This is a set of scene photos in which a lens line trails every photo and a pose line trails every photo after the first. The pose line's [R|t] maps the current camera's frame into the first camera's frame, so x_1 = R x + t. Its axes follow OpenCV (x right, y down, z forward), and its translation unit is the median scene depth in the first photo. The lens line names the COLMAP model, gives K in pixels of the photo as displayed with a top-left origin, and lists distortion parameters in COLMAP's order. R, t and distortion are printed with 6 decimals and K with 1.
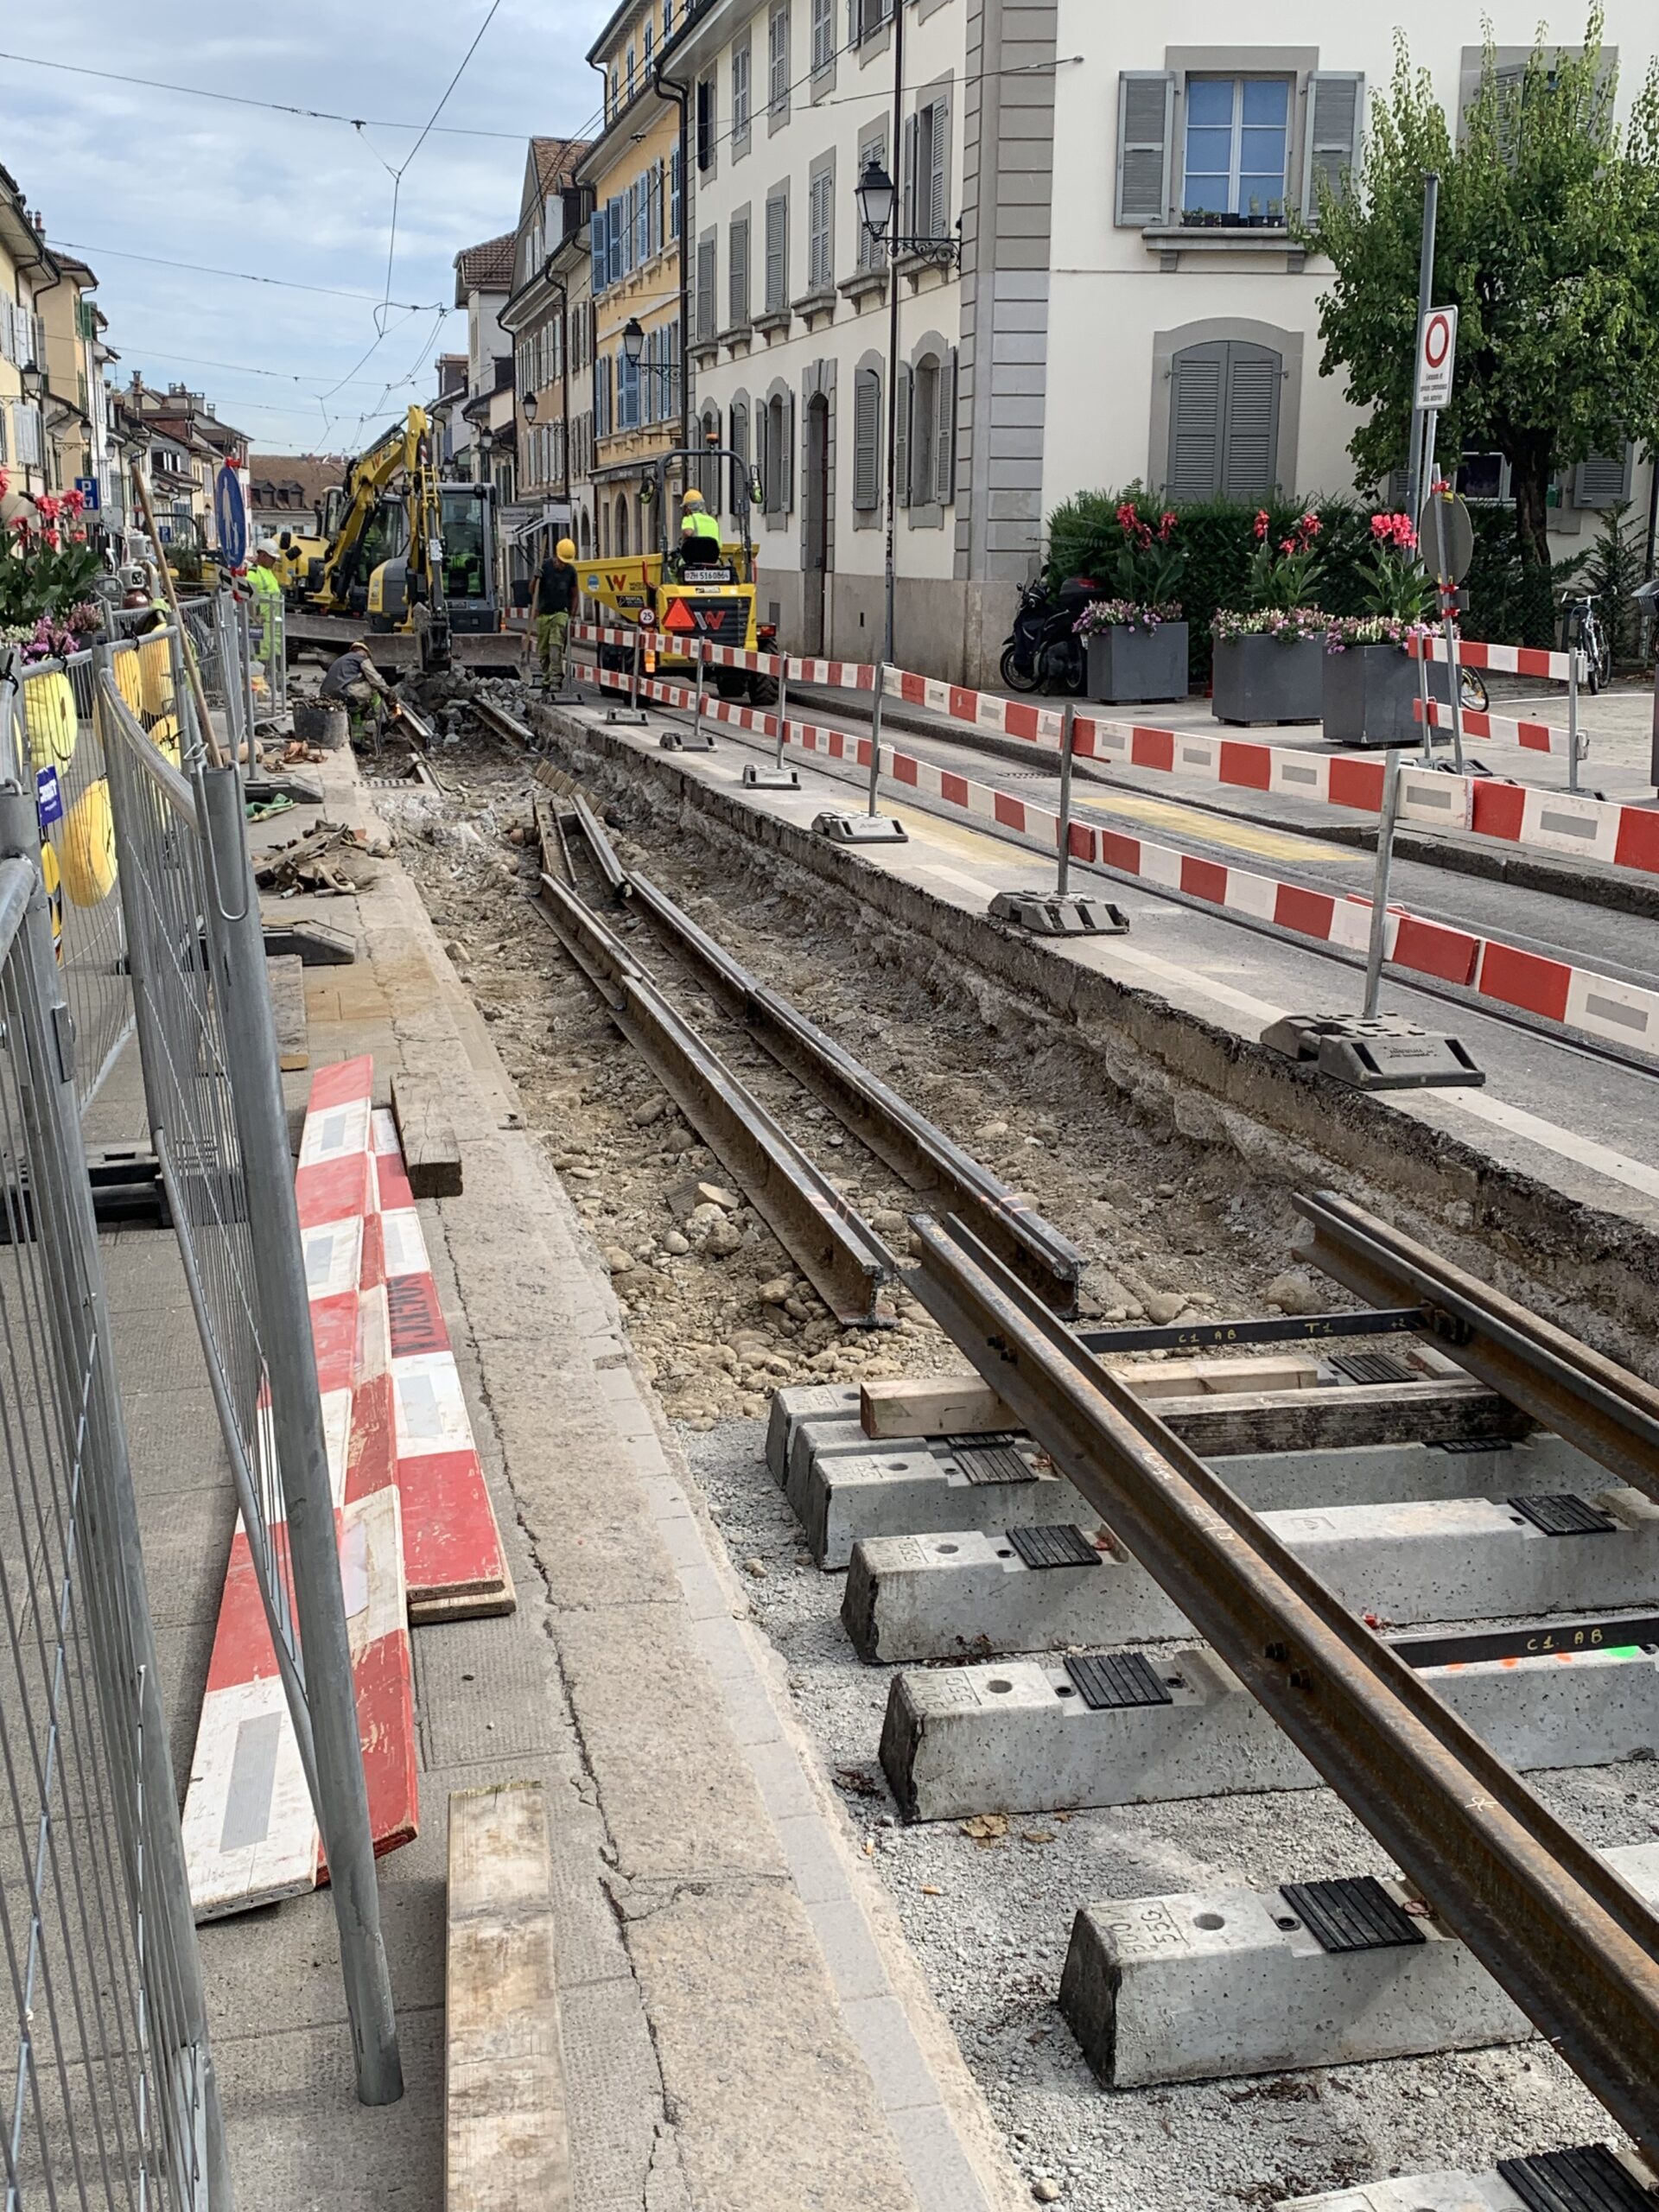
lens RADIAL K [[2721.3, 0, 841.4], [0, 2721.3, 1125.4], [0, 0, 1]] dist [0.071153, 0.000000]
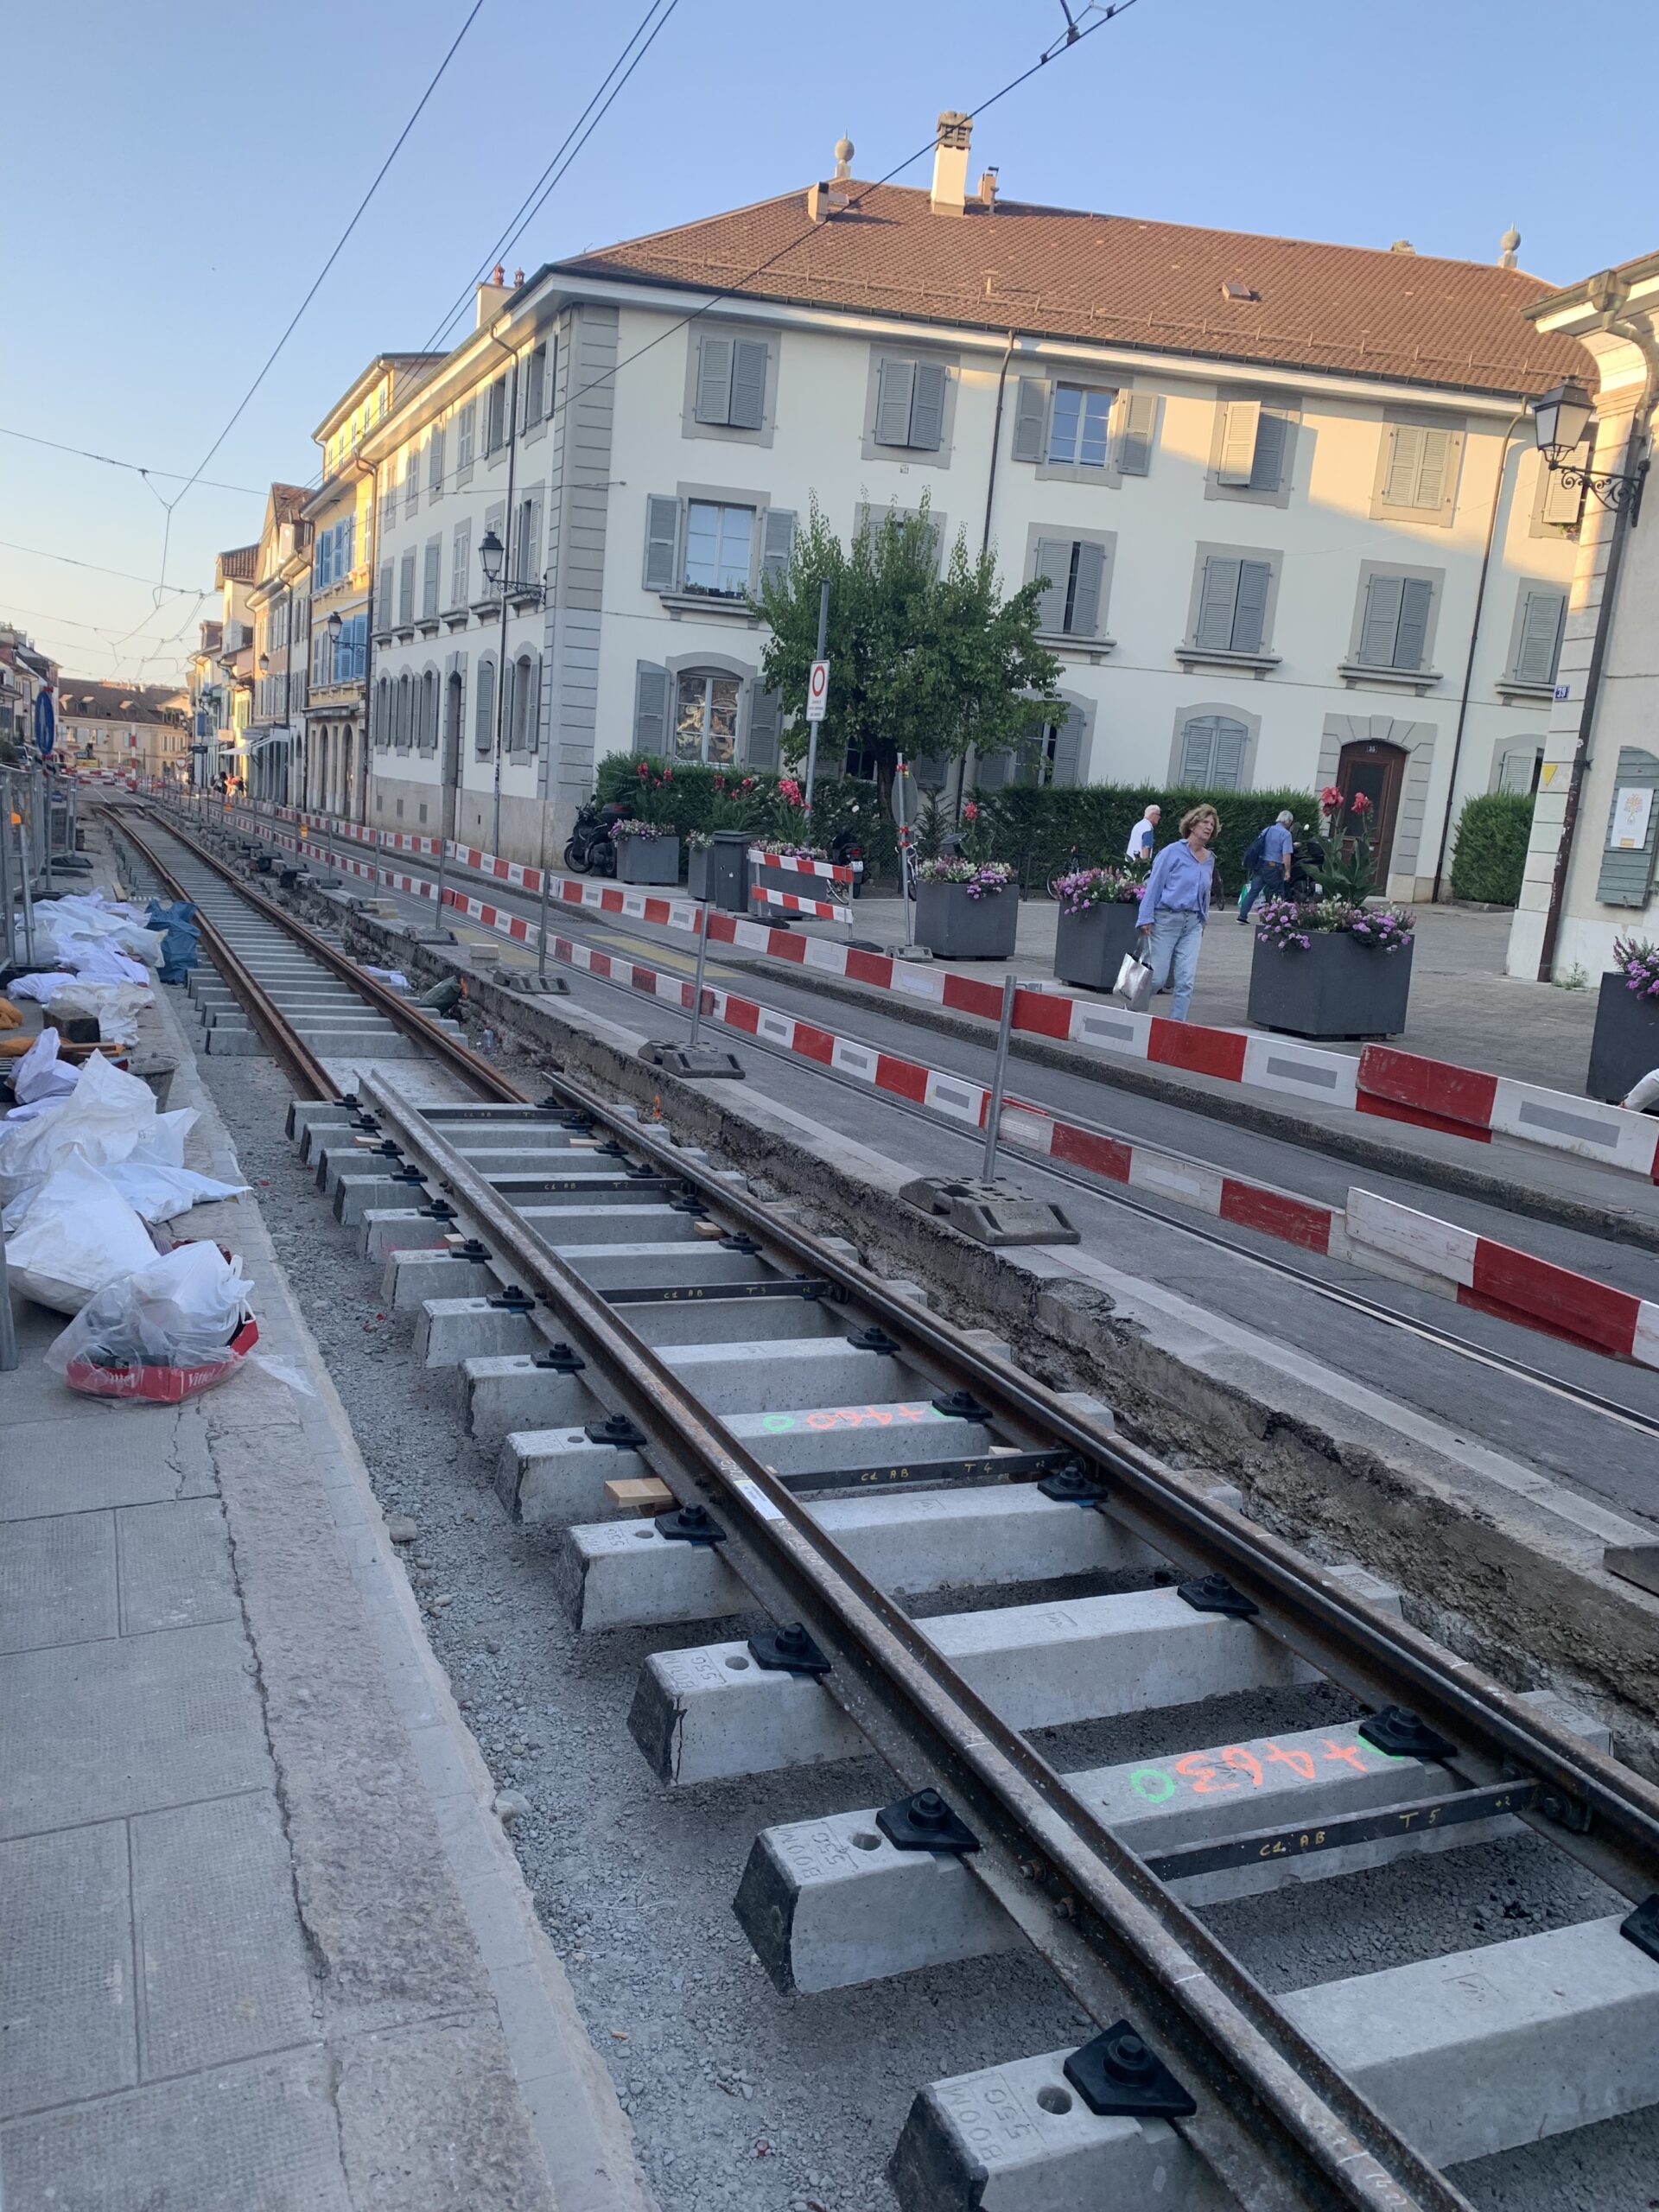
lens RADIAL K [[1823.0, 0, 812.5], [0, 1823.0, 1123.2], [0, 0, 1]] dist [0.075846, -0.030777]
pose [[0.982270, 0.041776, 0.182758, 0.013160], [-0.036788, 0.998855, -0.030597, 0.012822], [-0.183827, 0.023332, 0.982682, -0.061444]]
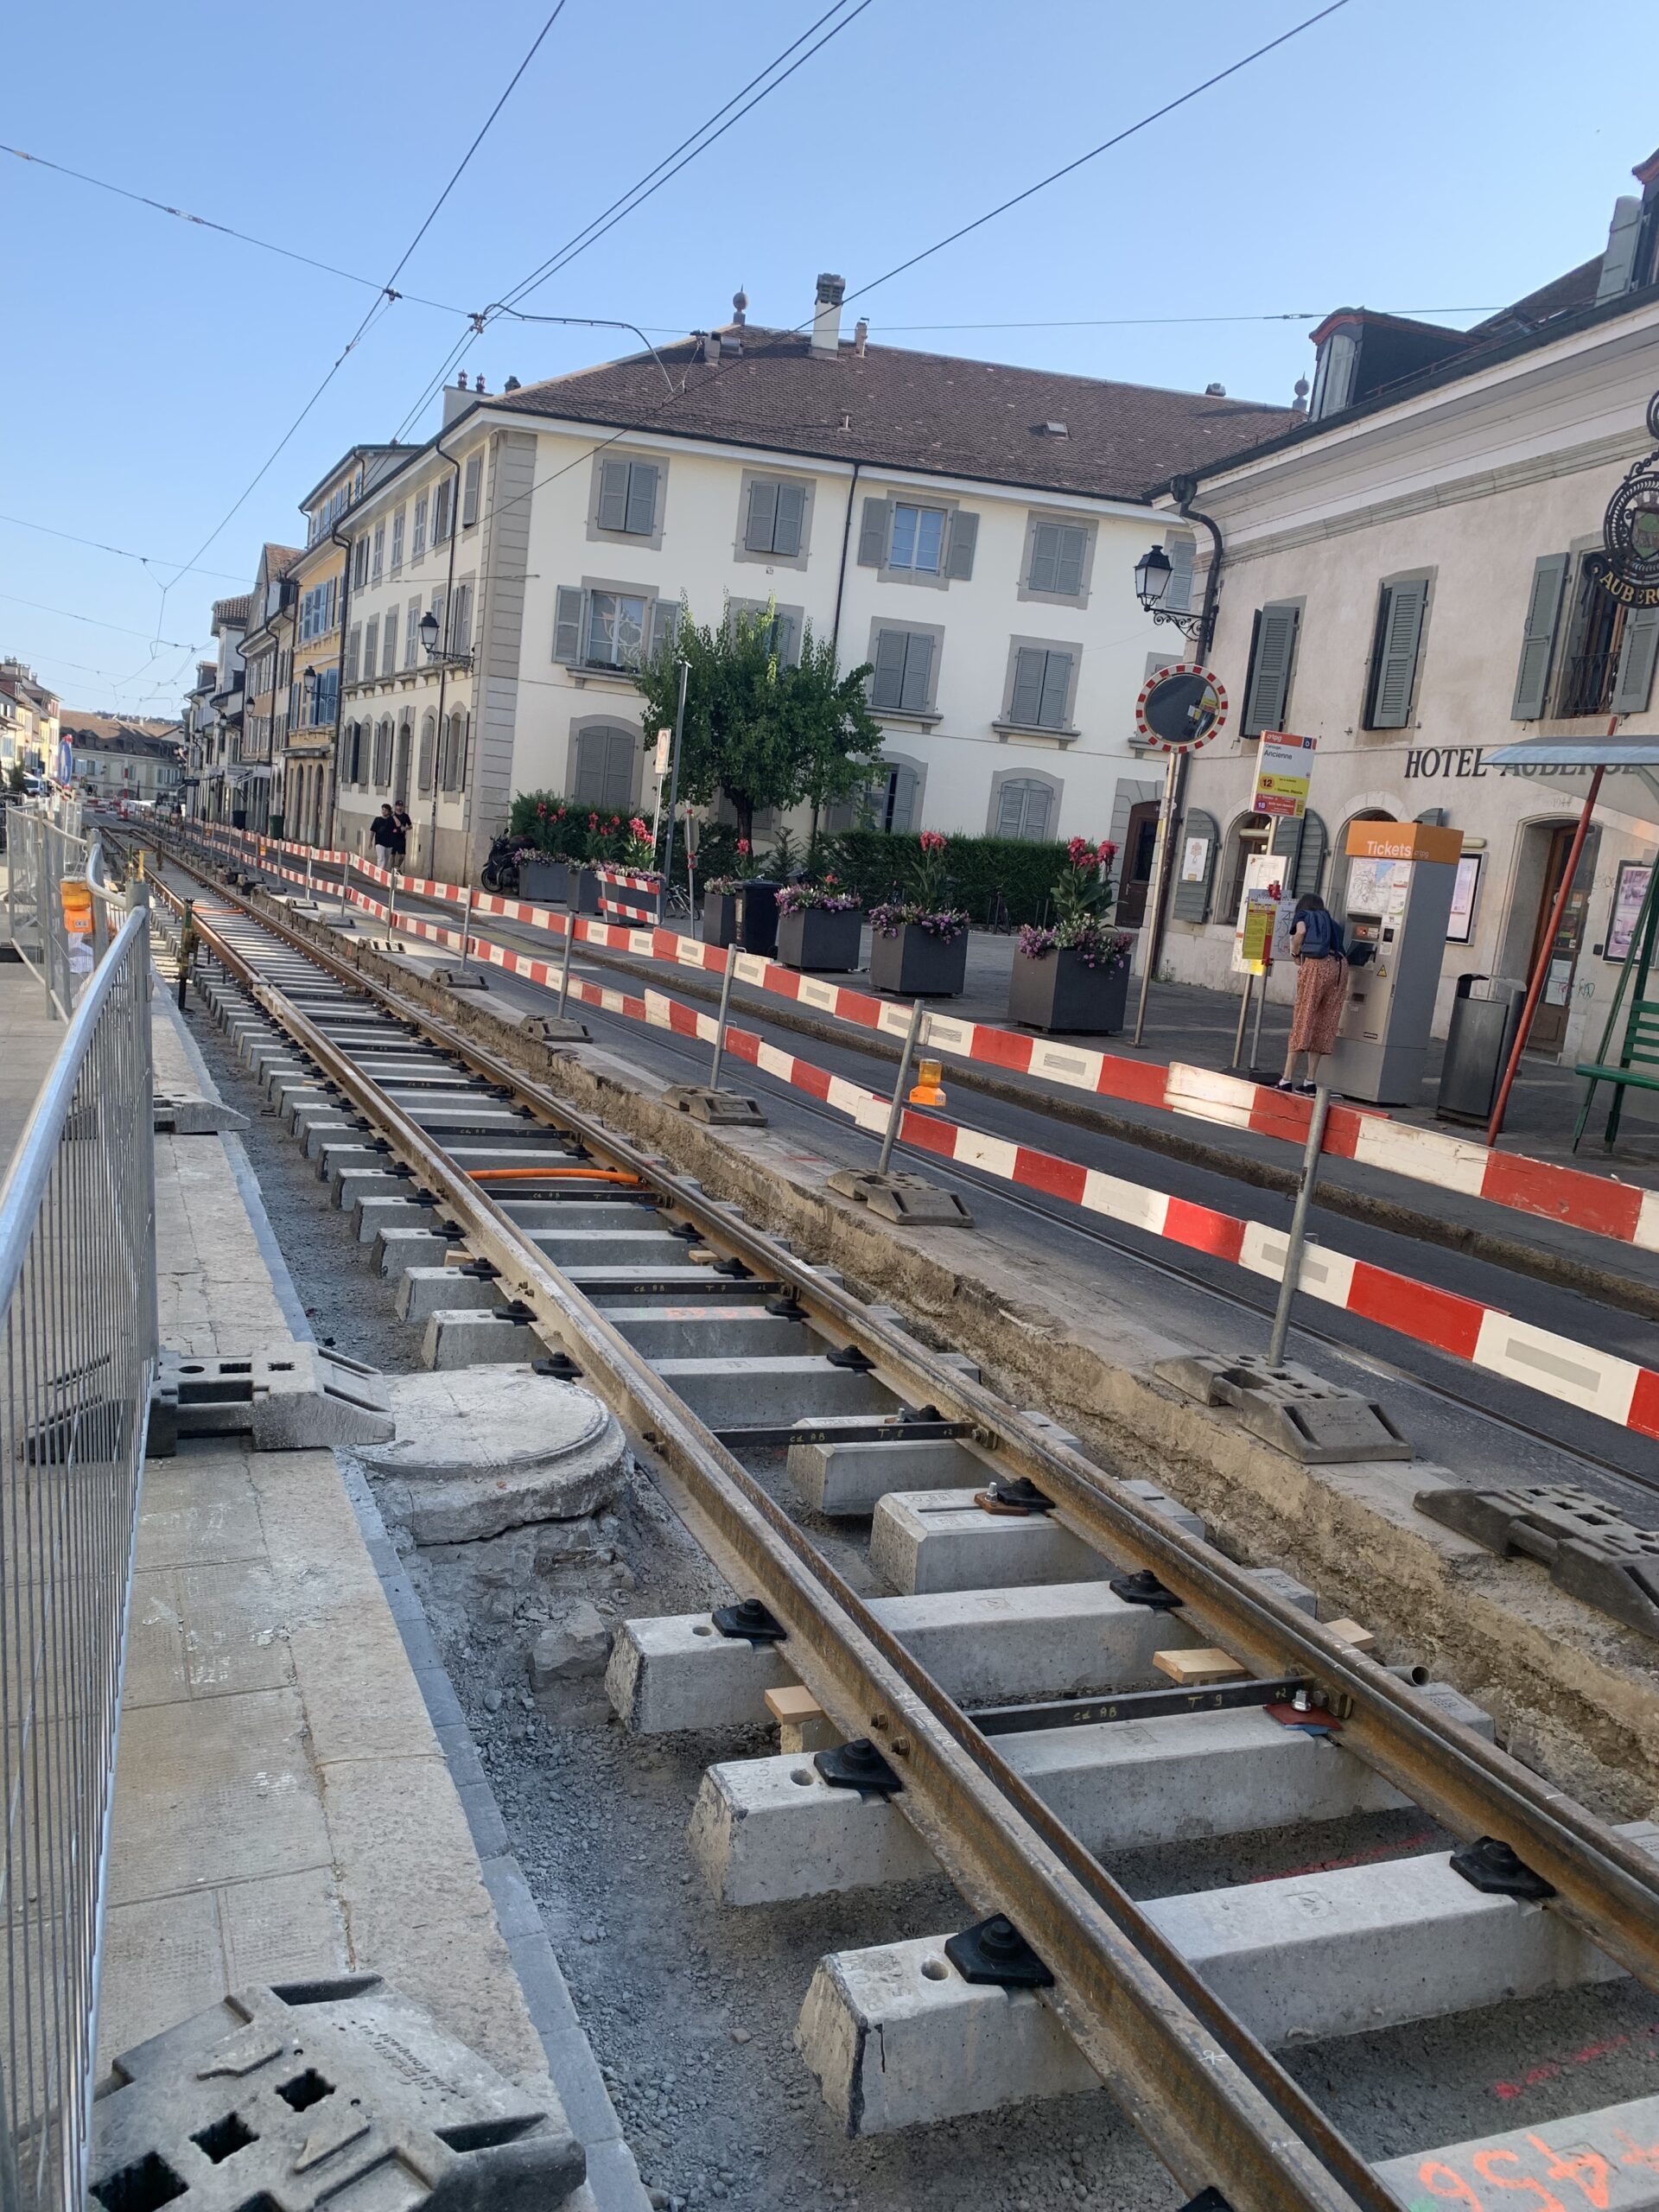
lens RADIAL K [[1823.0, 0, 810.0], [0, 1823.0, 1121.6], [0, 0, 1]] dist [0.075846, -0.030777]
pose [[0.979811, 0.069135, 0.187590, 0.053844], [-0.059478, 0.996622, -0.056635, 0.058087], [-0.190871, 0.044334, 0.980613, -0.282168]]
